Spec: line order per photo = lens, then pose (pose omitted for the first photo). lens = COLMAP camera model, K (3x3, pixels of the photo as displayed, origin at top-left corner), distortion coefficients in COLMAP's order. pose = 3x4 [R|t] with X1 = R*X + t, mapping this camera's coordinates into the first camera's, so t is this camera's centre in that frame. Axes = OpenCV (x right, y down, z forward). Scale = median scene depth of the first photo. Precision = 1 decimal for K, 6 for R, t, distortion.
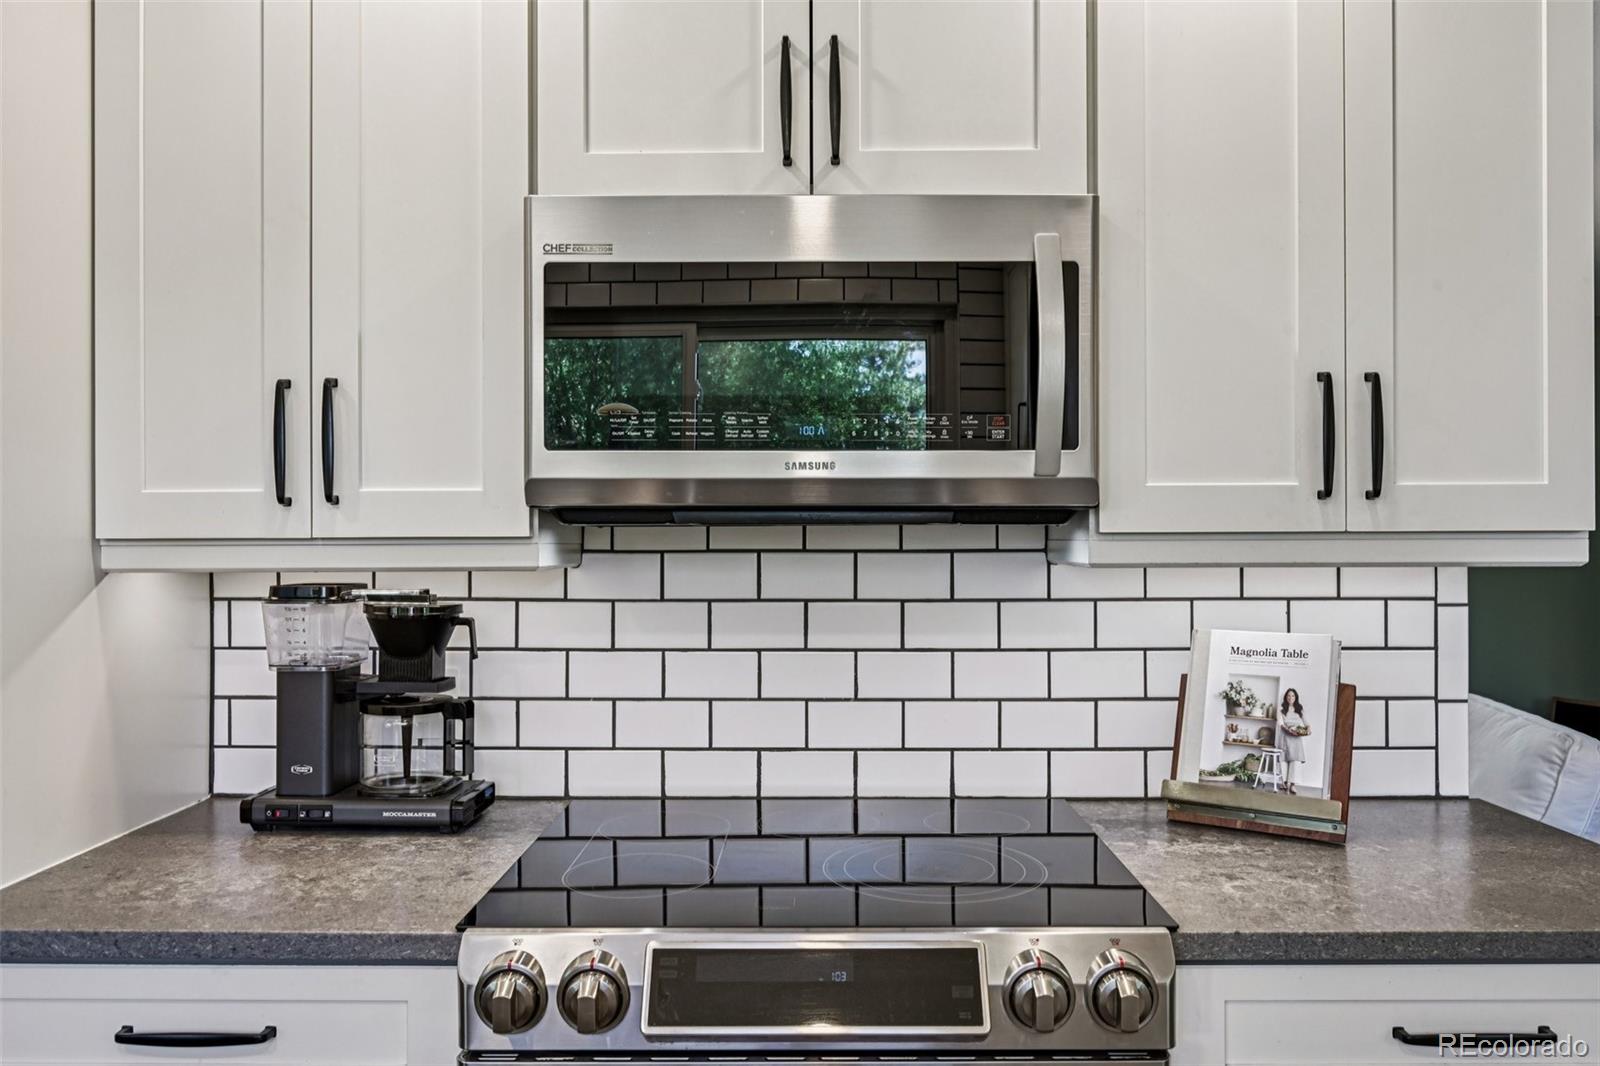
lens RADIAL K [[1127.9, 0, 799.5], [0, 1127.9, 530.6], [0, 0, 1]] dist [-0.043600, -0.000761]
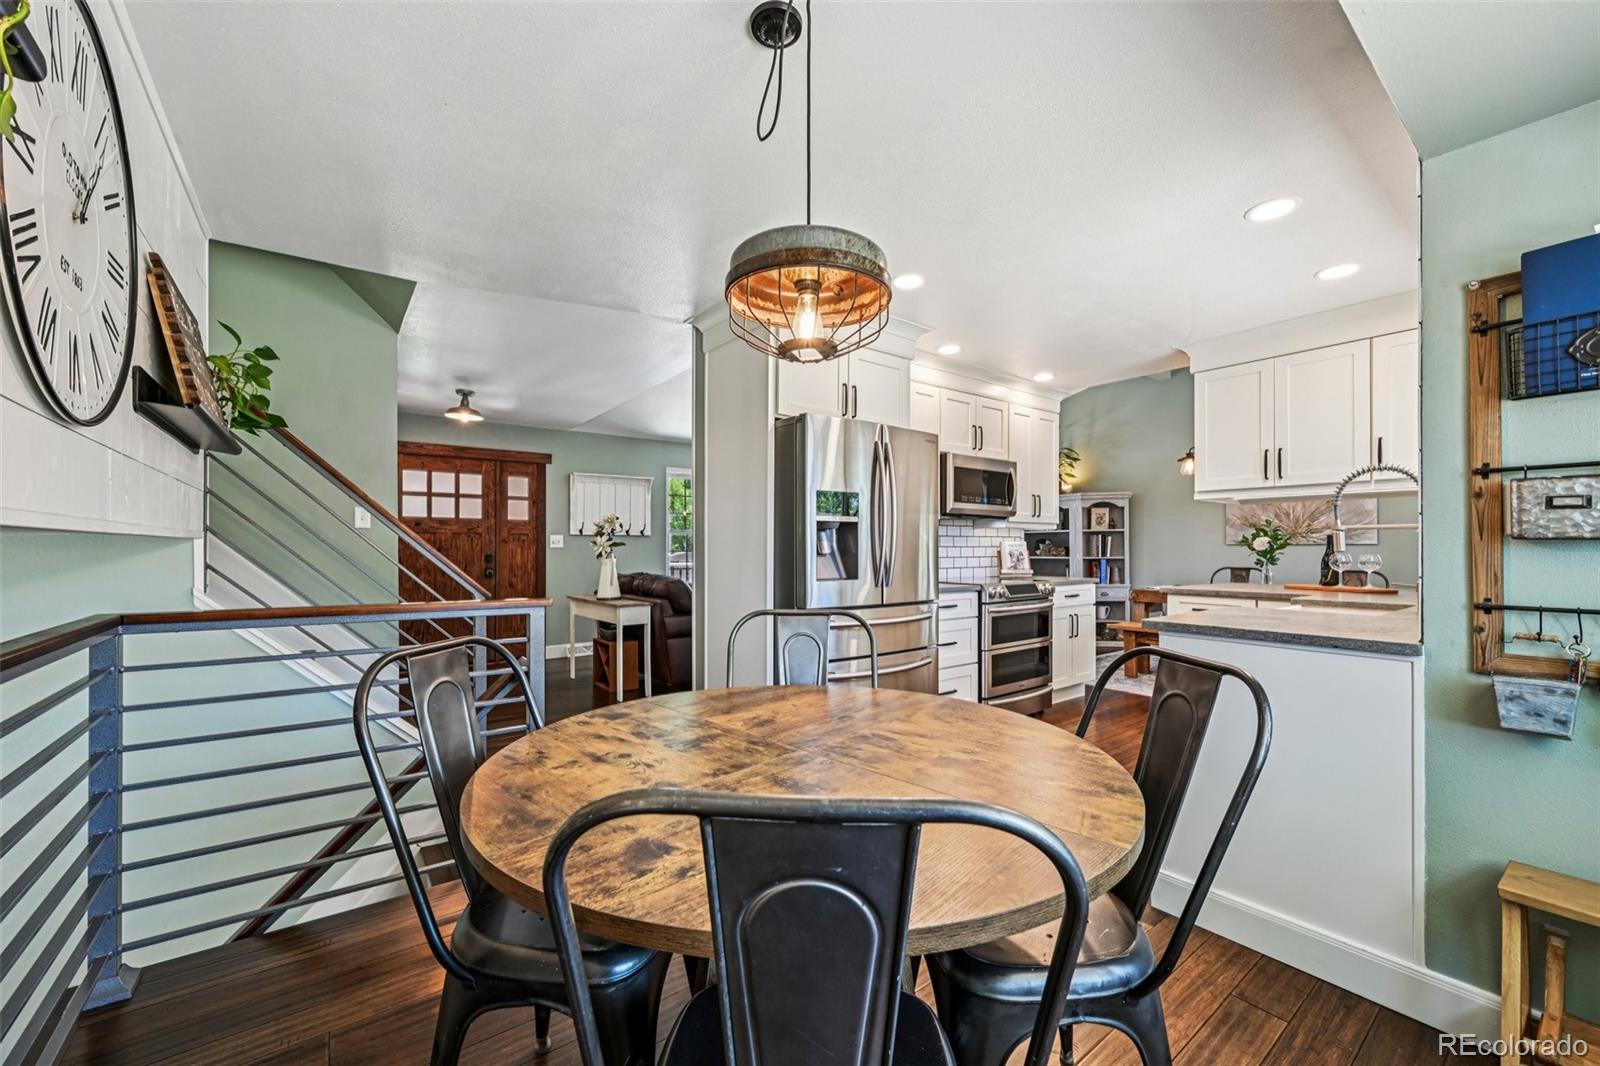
lens RADIAL K [[626.6, 0, 805.0], [0, 626.6, 544.2], [0, 0, 1]] dist [0.001067, 0.000132]
pose [[0.797903, 0.006293, 0.602753, -2.249551], [-0.005796, 0.999979, -0.002768, 0.121805], [-0.602758, -0.001286, 0.797923, -0.809904]]
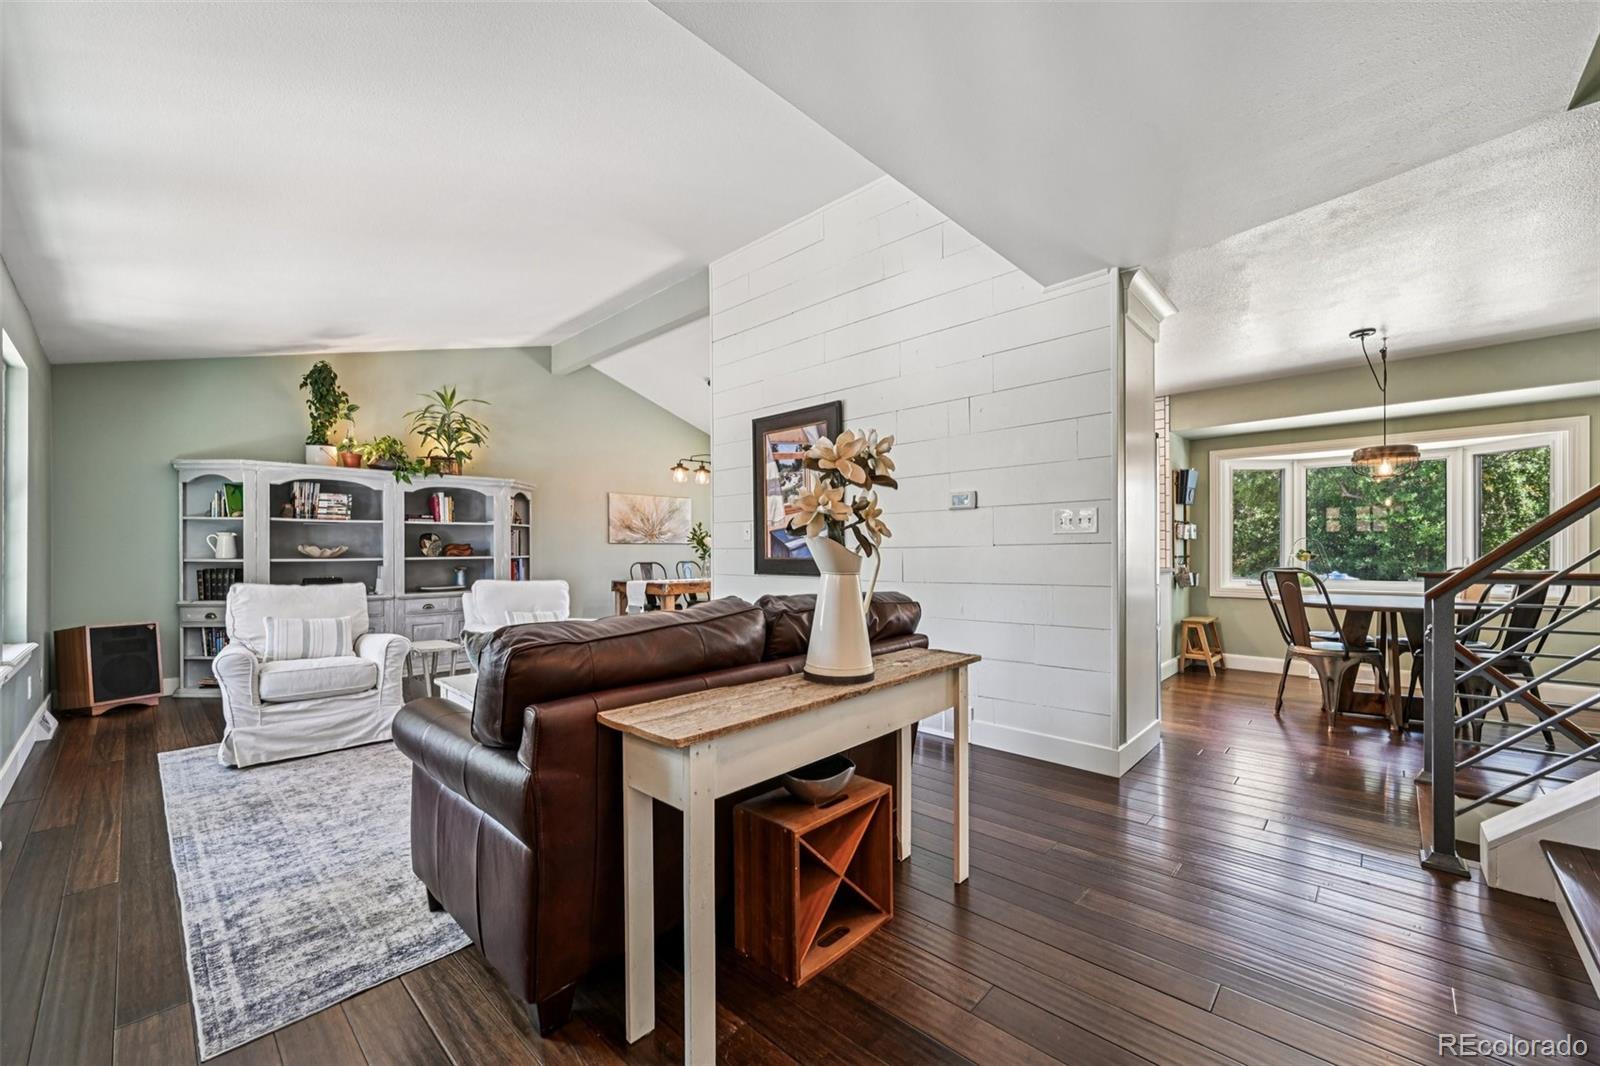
lens RADIAL K [[626.6, 0, 798.2], [0, 626.6, 545.0], [0, 0, 1]] dist [0.001067, 0.000132]
pose [[-0.719704, 0.010572, 0.694201, -1.789974], [0.000360, 0.999890, -0.014855, 0.179172], [-0.694281, -0.010441, -0.719628, 3.144304]]
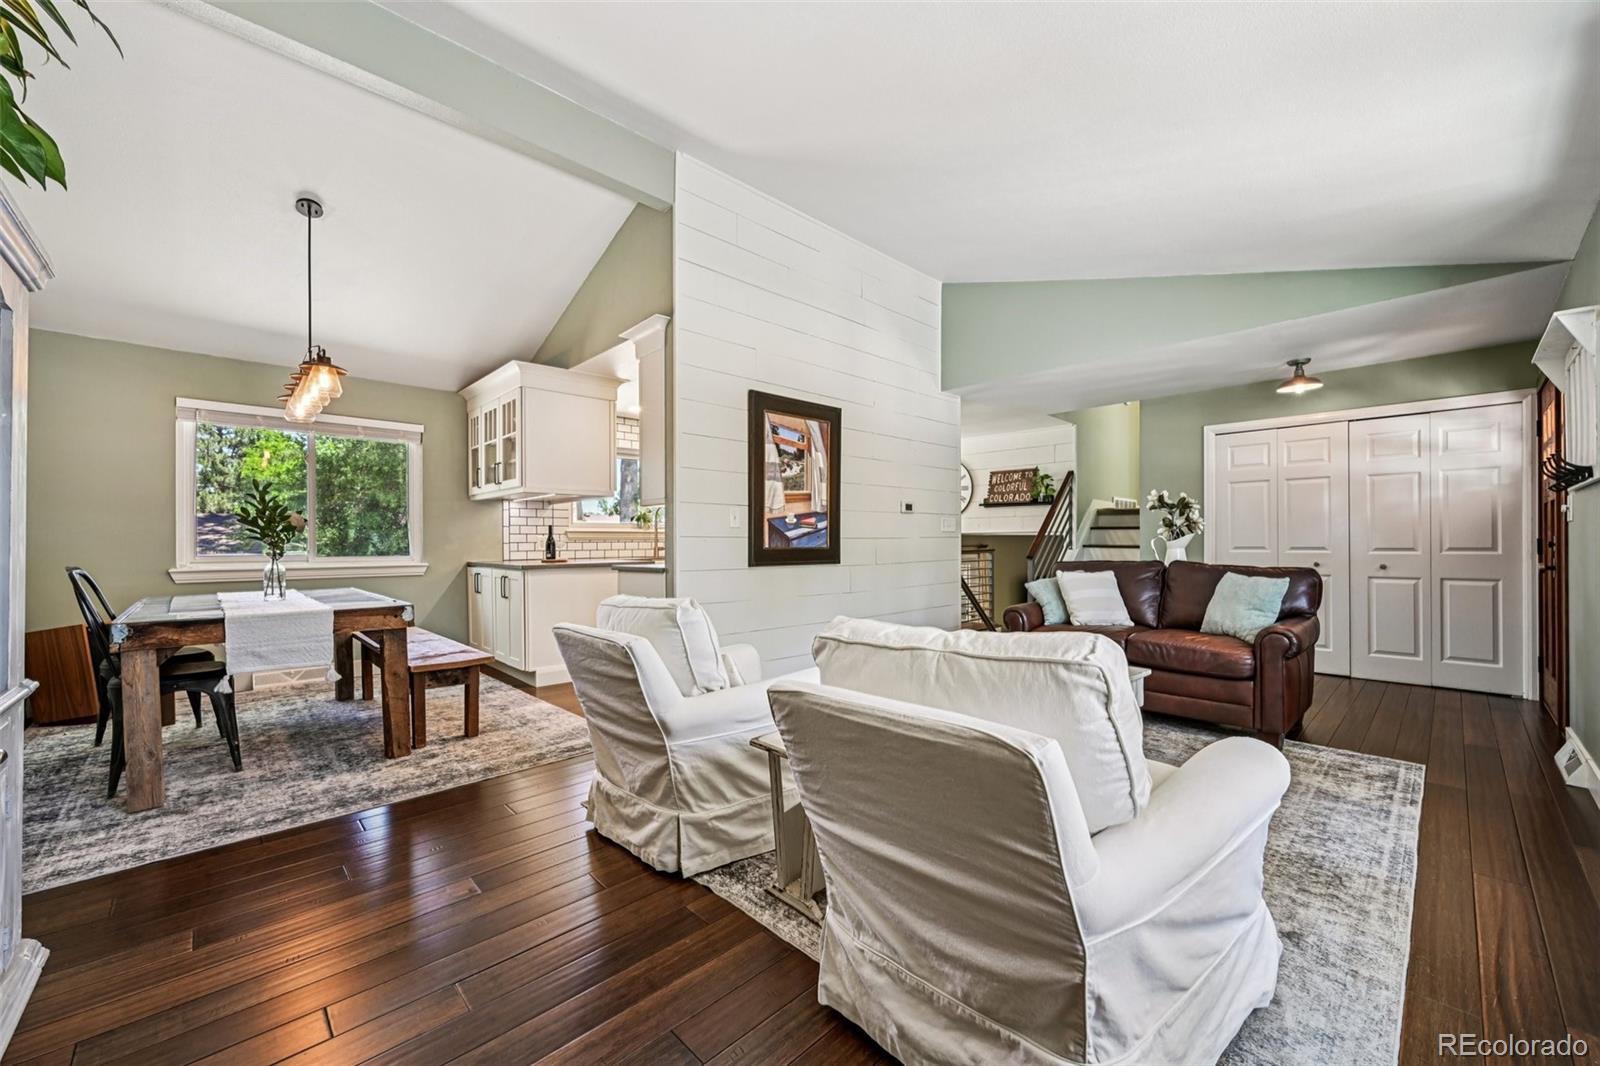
lens RADIAL K [[626.6, 0, 802.5], [0, 626.6, 538.0], [0, 0, 1]] dist [0.001067, 0.000132]
pose [[-0.726995, -0.000965, -0.686642, 1.872020], [0.011082, 0.999852, -0.013138, 0.190171], [0.686554, -0.017161, -0.726877, 3.179702]]
